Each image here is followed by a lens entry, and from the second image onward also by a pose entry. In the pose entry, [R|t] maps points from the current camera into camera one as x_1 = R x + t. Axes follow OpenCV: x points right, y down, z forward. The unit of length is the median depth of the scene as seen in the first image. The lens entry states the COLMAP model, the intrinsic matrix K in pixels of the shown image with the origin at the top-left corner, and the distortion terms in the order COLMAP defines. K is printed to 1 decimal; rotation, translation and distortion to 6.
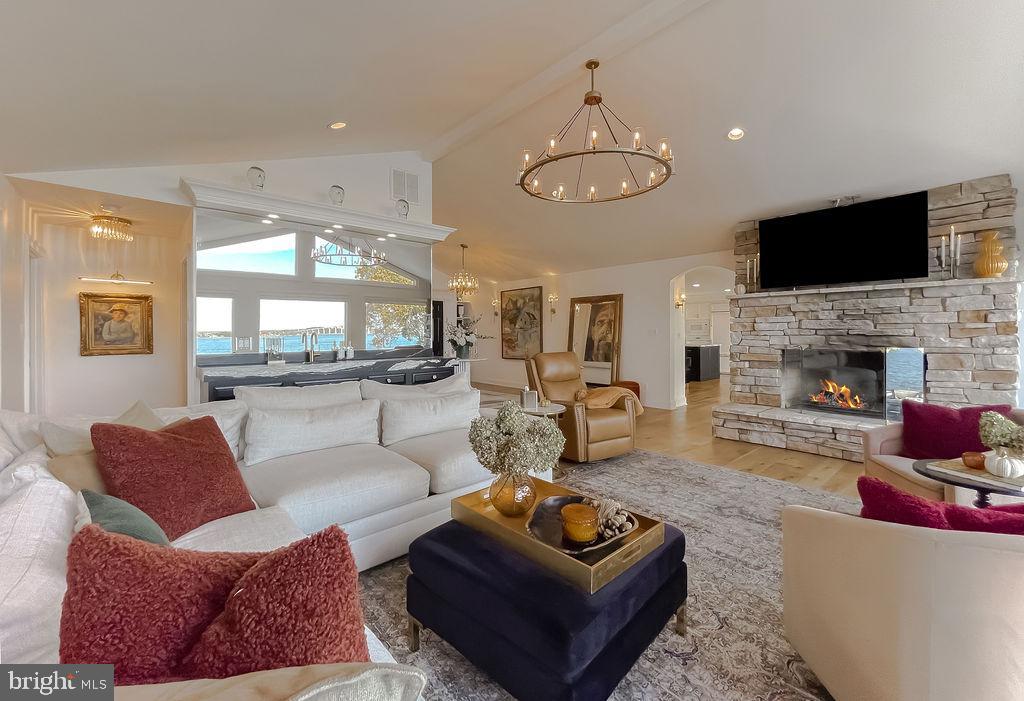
lens RADIAL K [[417.2, 0, 522.9], [0, 417.2, 330.5], [0, 0, 1]] dist [-0.001256, -0.000078]
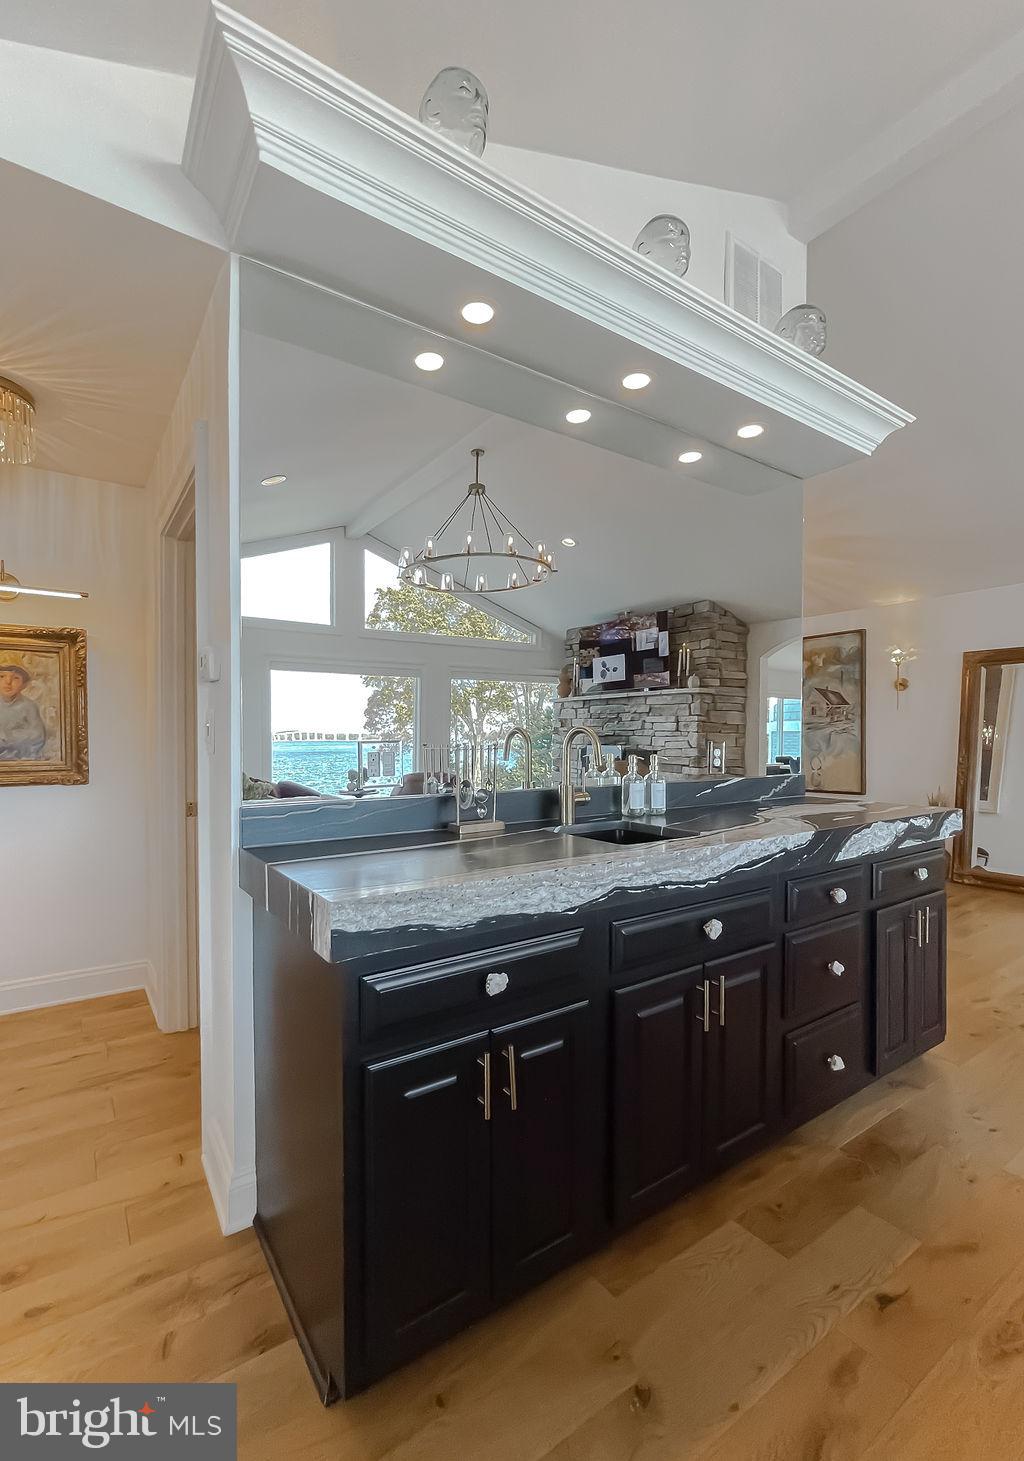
lens RADIAL K [[638.8, 0, 512.0], [0, 638.8, 730.5], [0, 0, 1]] dist [-0.000504, -0.000252]
pose [[0.990550, 0.000607, -0.137150, -0.455118], [-0.000945, 0.999997, -0.002397, 0.008718], [0.137148, 0.002503, 0.990547, 0.510349]]
